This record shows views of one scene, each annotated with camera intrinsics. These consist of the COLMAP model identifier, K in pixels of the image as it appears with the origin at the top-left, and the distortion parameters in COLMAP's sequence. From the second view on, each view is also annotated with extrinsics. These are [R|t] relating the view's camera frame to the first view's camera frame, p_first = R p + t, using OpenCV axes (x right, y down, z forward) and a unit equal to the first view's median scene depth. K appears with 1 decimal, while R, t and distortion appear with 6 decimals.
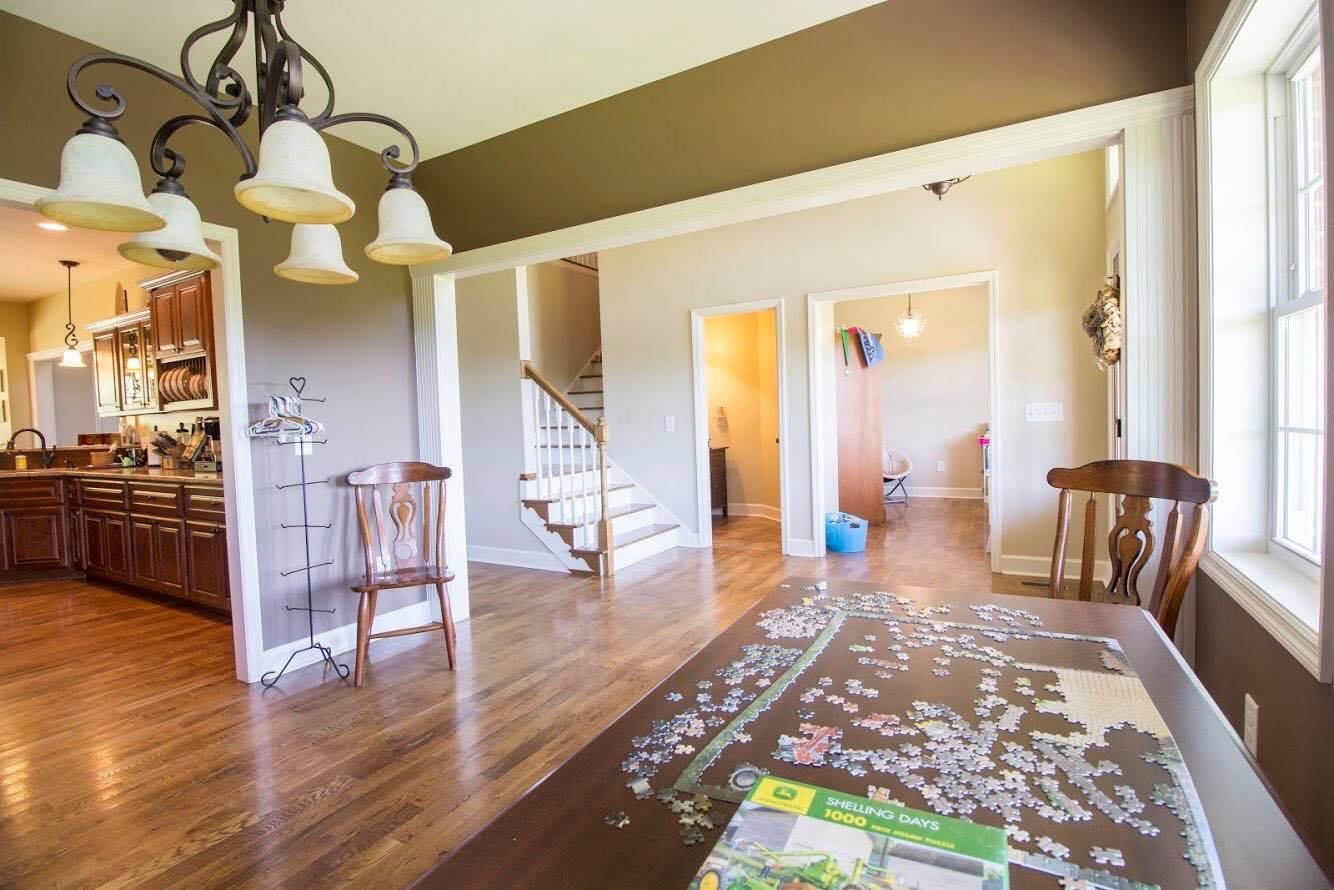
lens RADIAL K [[626.1, 0, 665.1], [0, 626.1, 444.3], [0, 0, 1]] dist [0.001547, -0.011628]
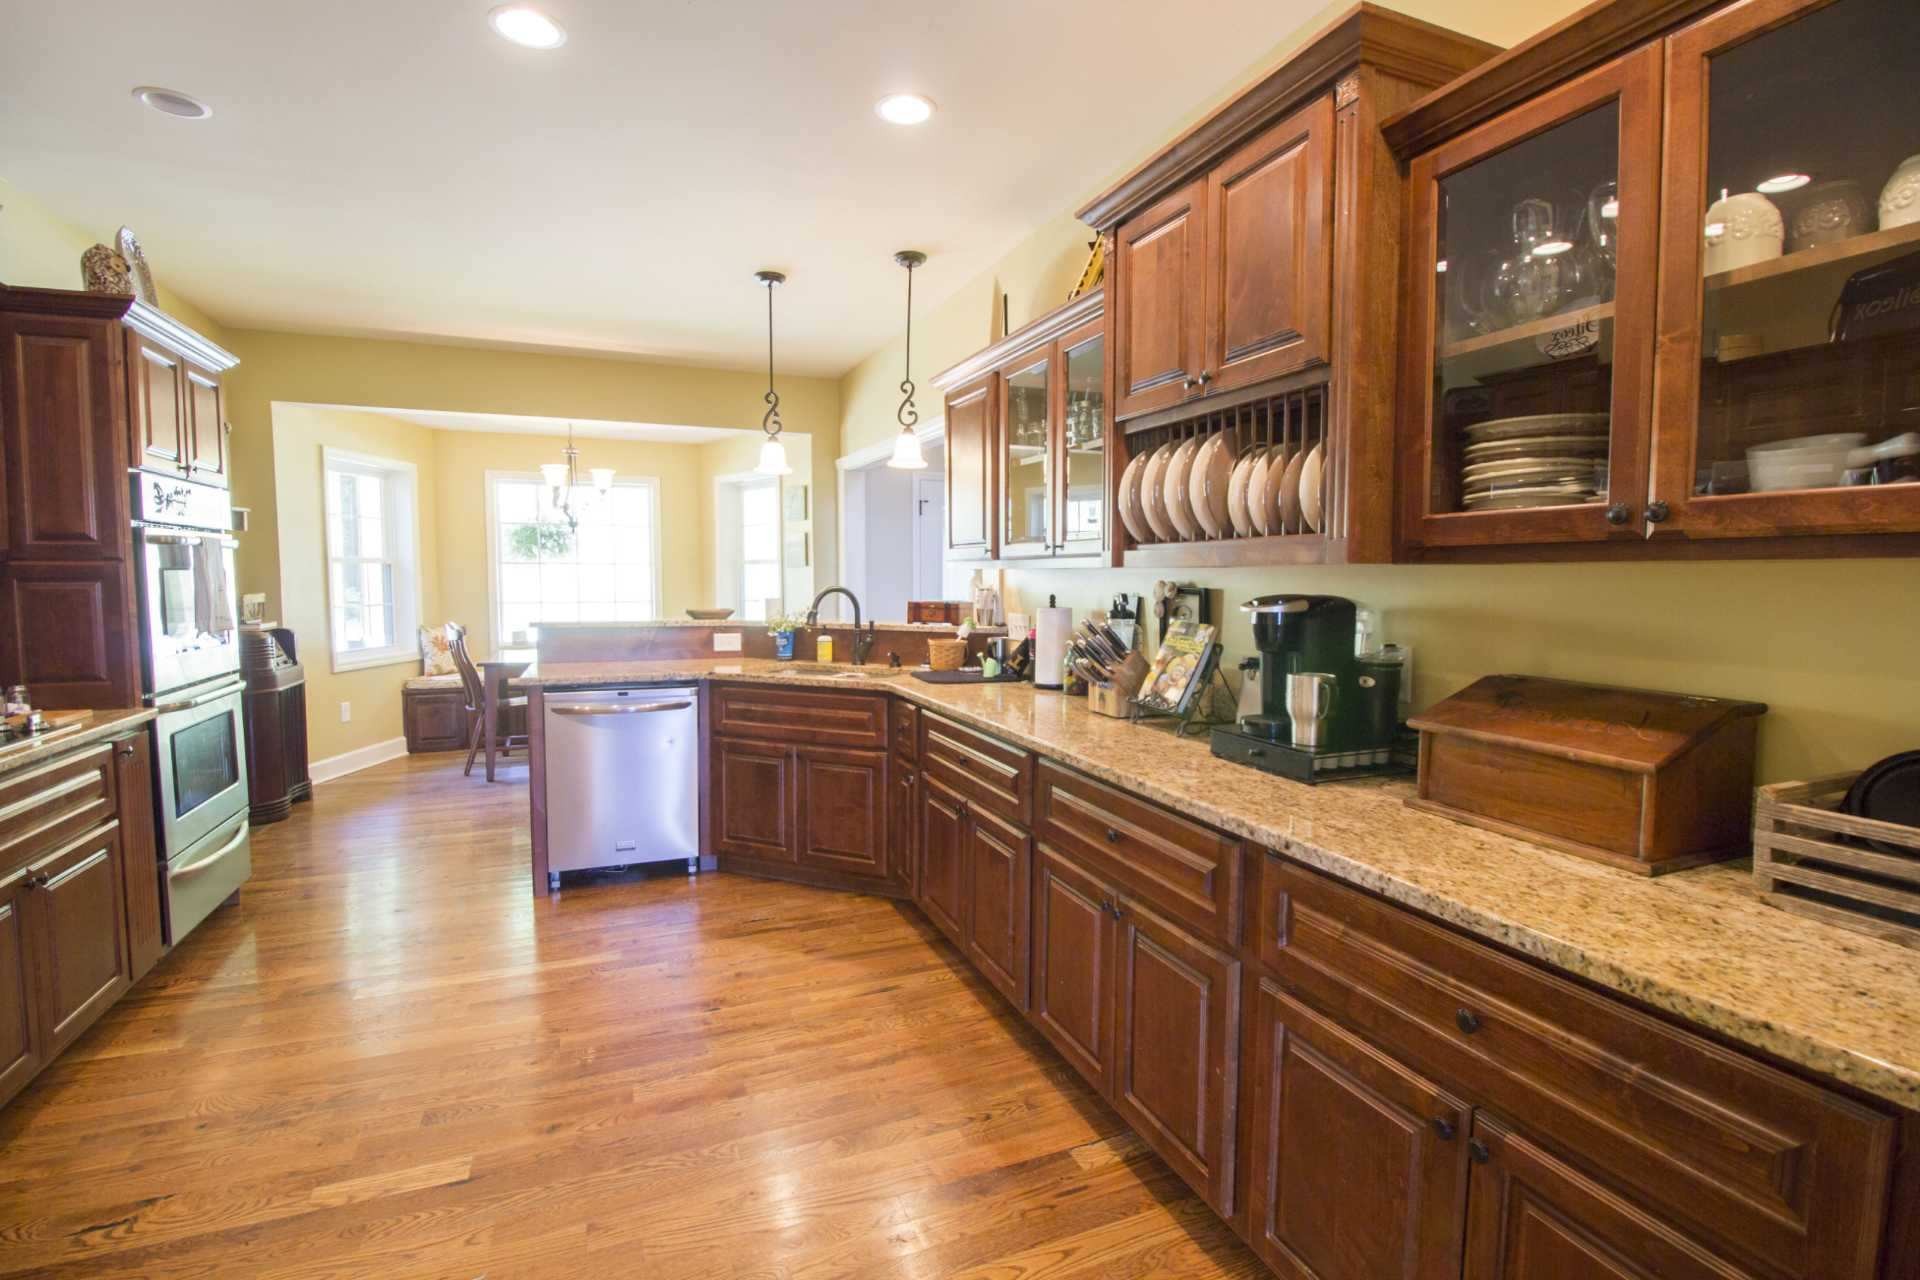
lens RADIAL K [[901.1, 0, 964.6], [0, 901.1, 633.7], [0, 0, 1]] dist [0.001547, -0.011628]
pose [[0.797463, 0.070661, -0.599216, -0.468634], [-0.047086, 0.997378, 0.054949, -0.033267], [0.601528, -0.015605, 0.798699, 0.440760]]
